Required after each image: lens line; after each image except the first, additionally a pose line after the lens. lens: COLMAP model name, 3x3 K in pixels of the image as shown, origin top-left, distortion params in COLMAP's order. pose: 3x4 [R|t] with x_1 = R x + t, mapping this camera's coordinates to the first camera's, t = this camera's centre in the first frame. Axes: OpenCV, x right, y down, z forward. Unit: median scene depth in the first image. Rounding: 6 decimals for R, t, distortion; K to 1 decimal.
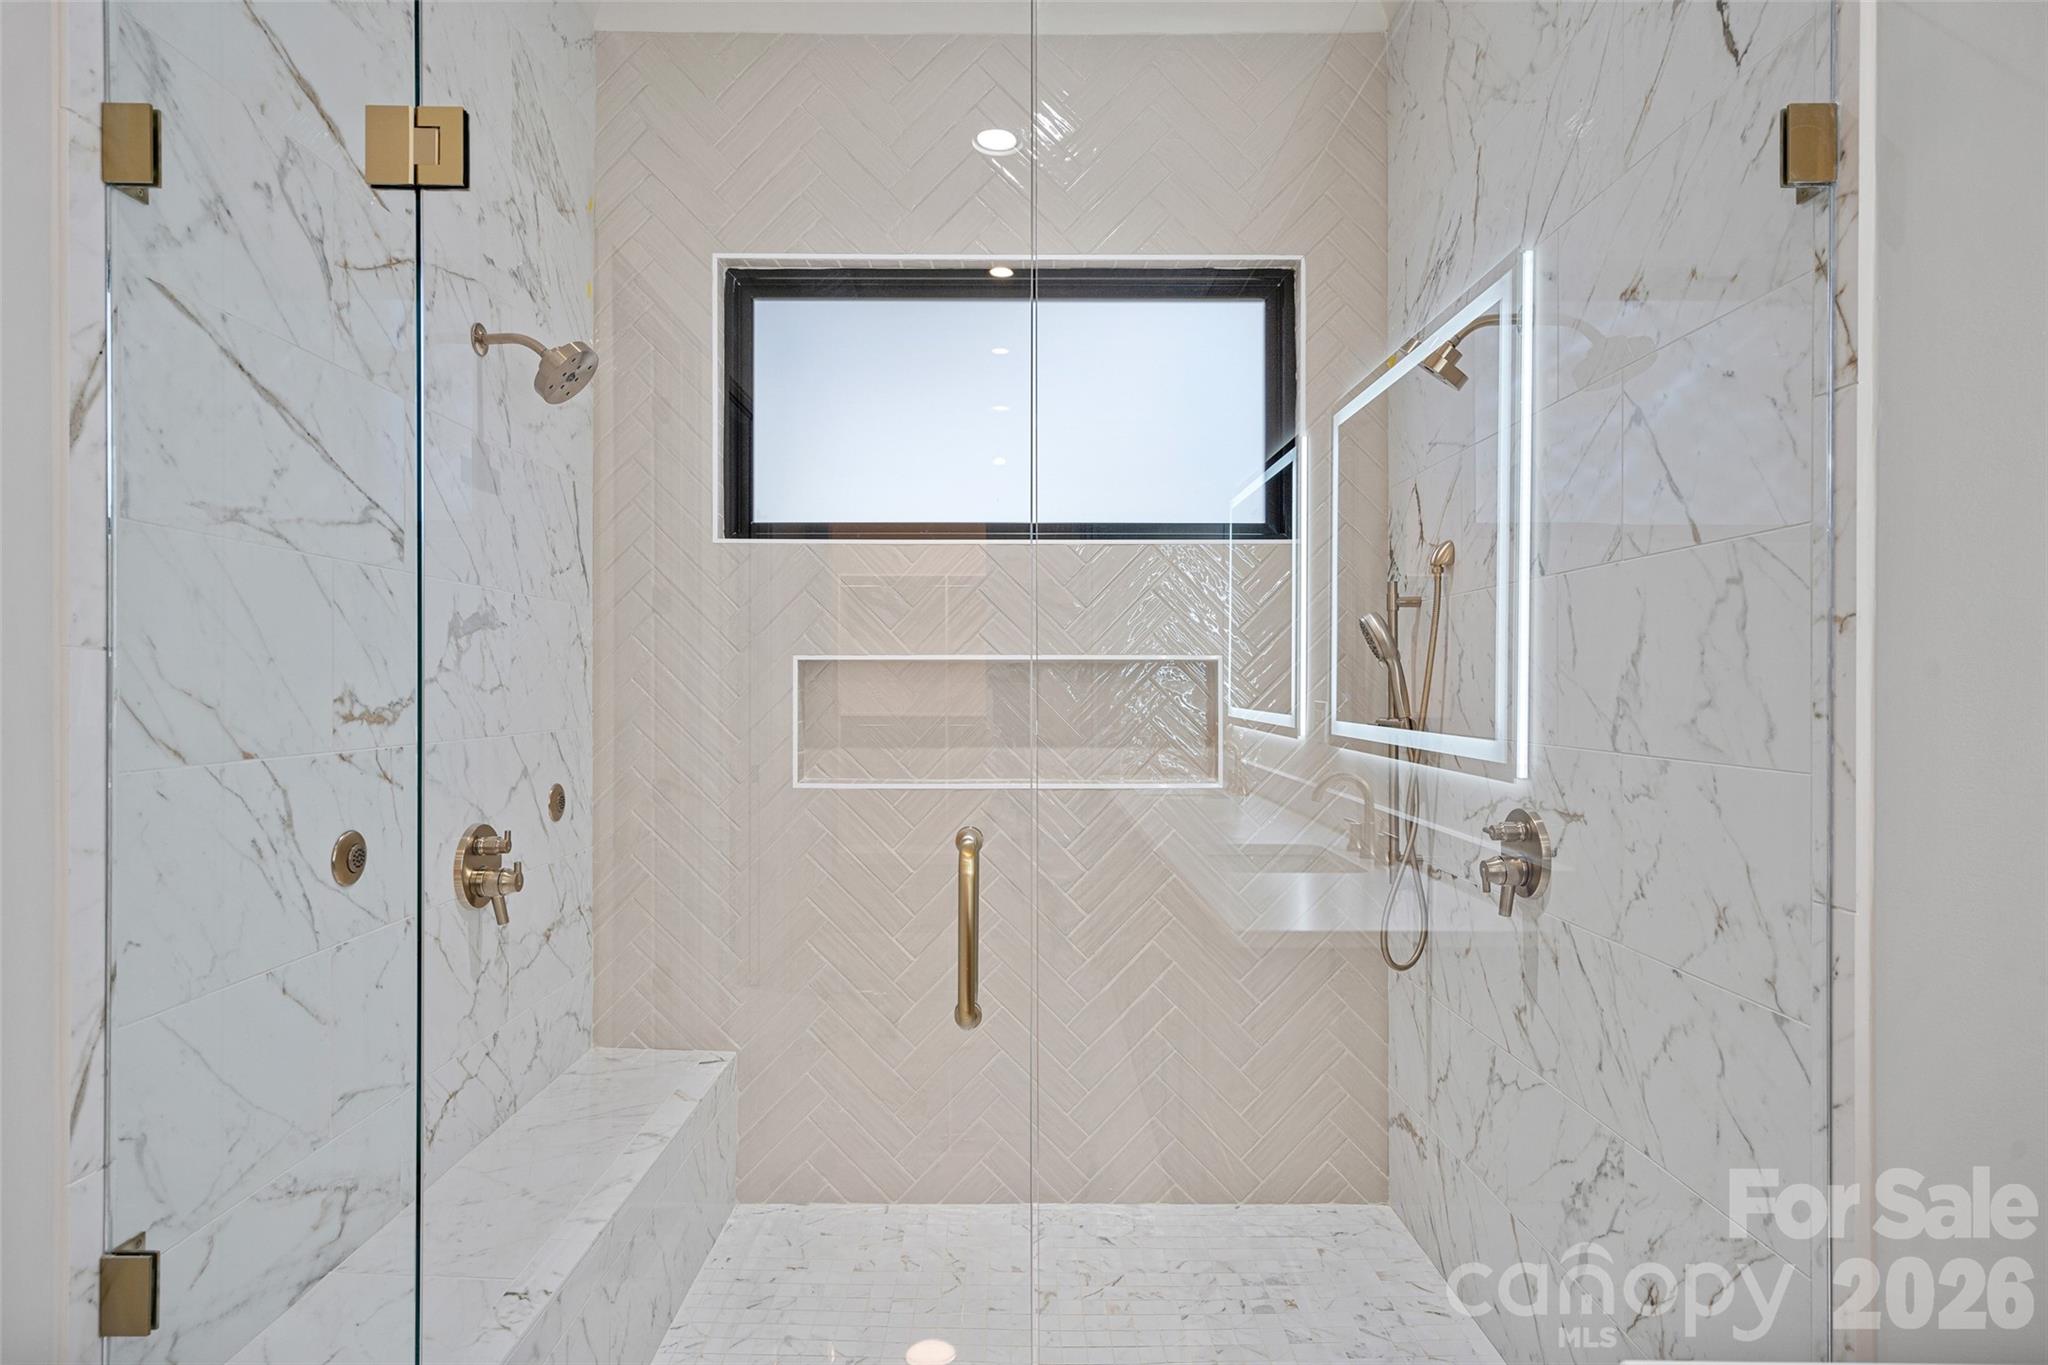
lens RADIAL K [[1084.9, 0, 1022.6], [0, 1084.9, 685.5], [0, 0, 1]] dist [0.002767, 0.000450]
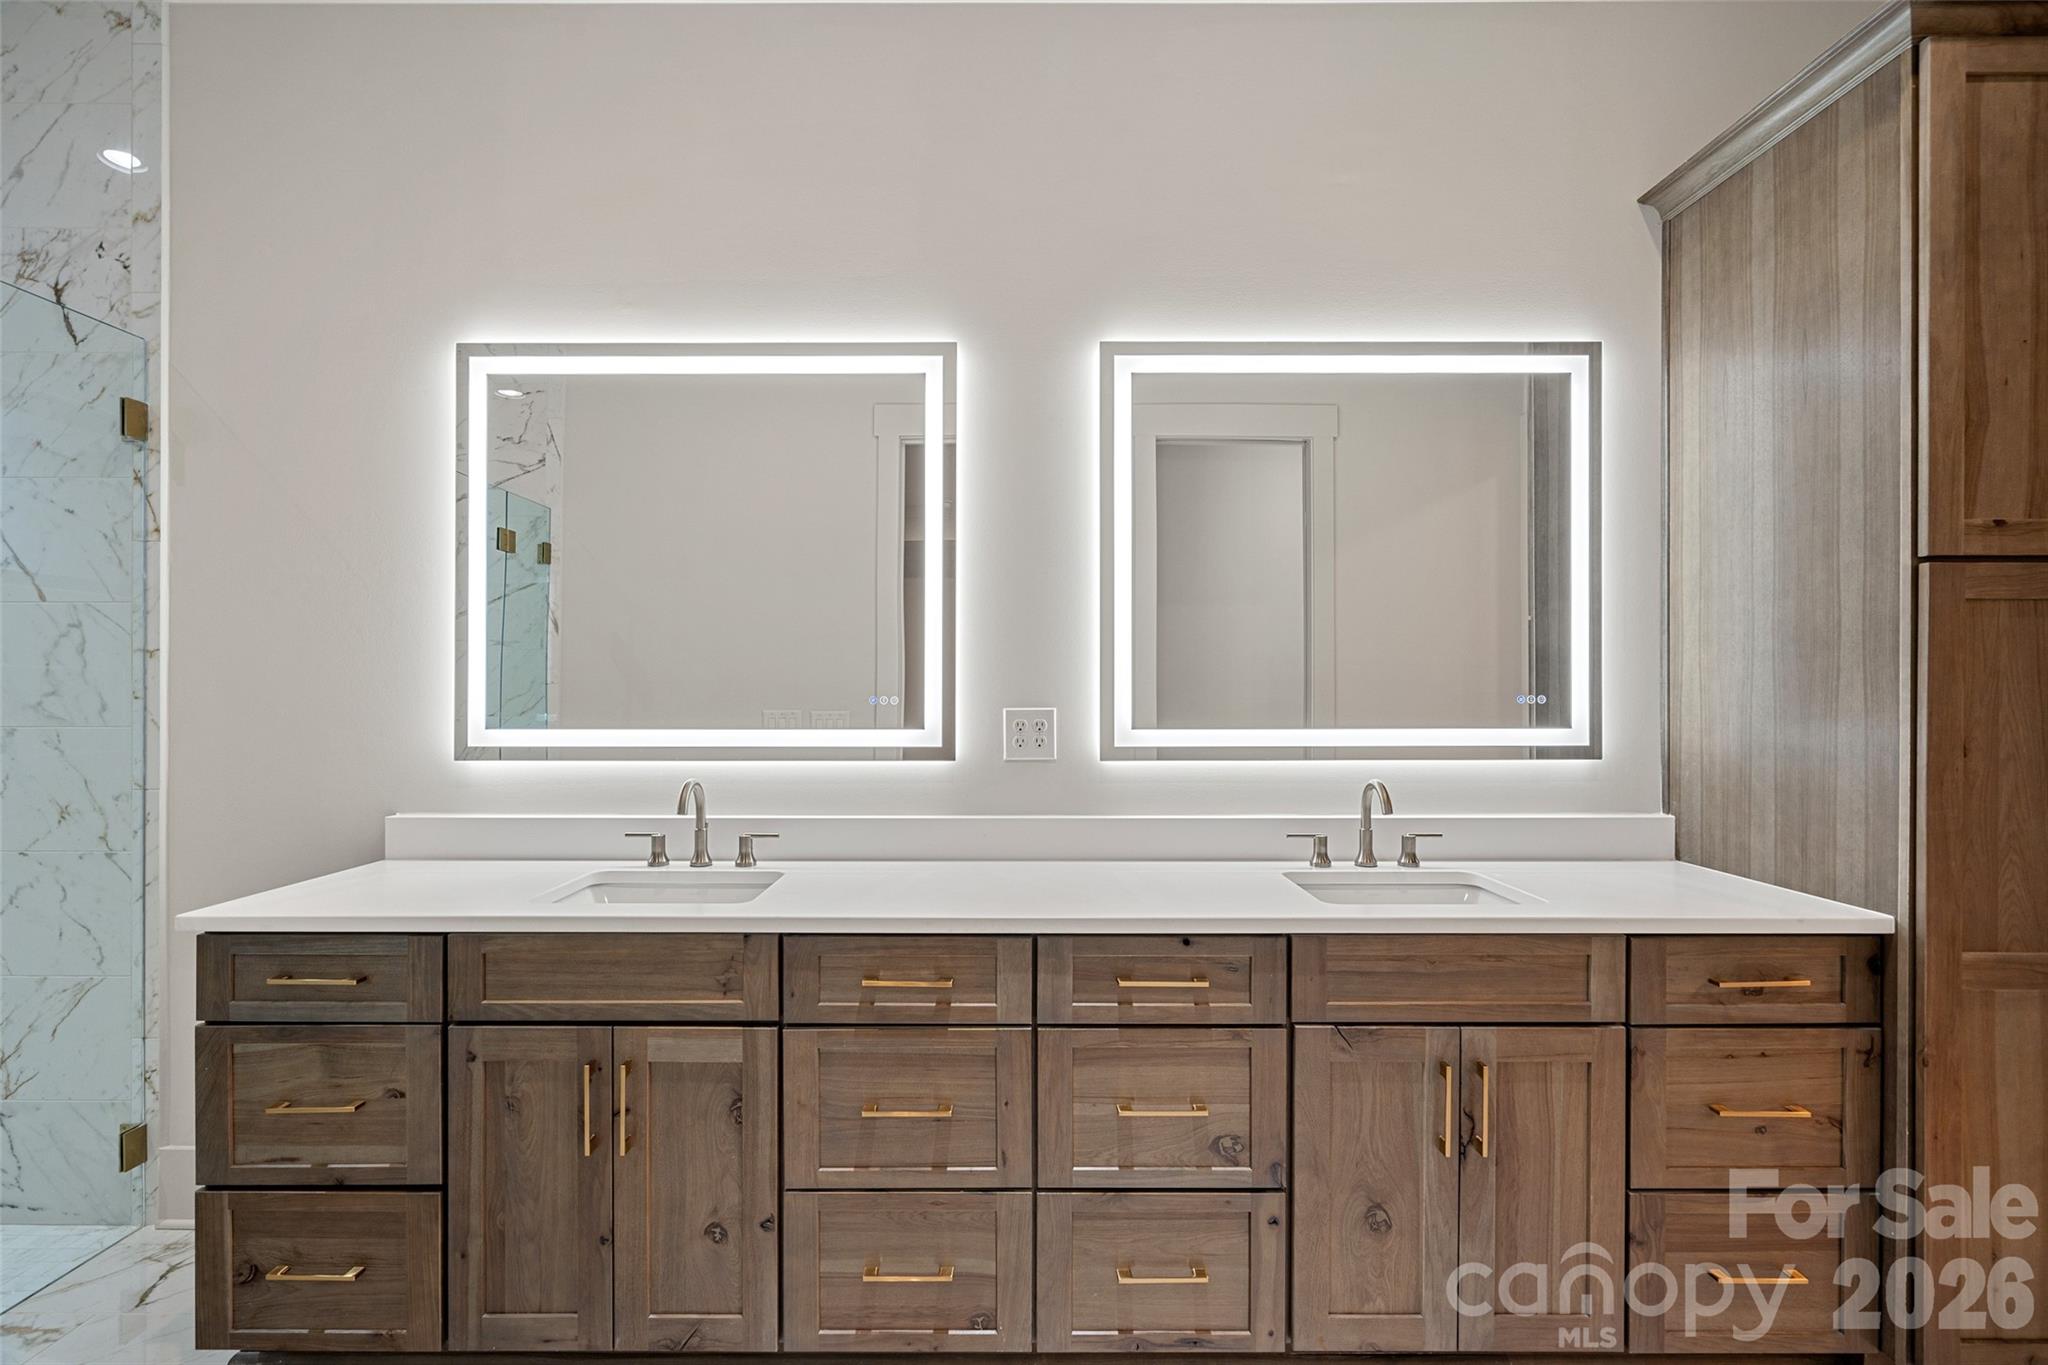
lens RADIAL K [[936.1, 0, 1021.4], [0, 936.1, 686.4], [0, 0, 1]] dist [-0.002094, 0.001928]
pose [[0.008090, 0.000947, 0.999967, -1.020577], [-0.000501, 0.999999, -0.000943, 0.006994], [-0.999967, -0.000494, 0.008091, -0.681987]]
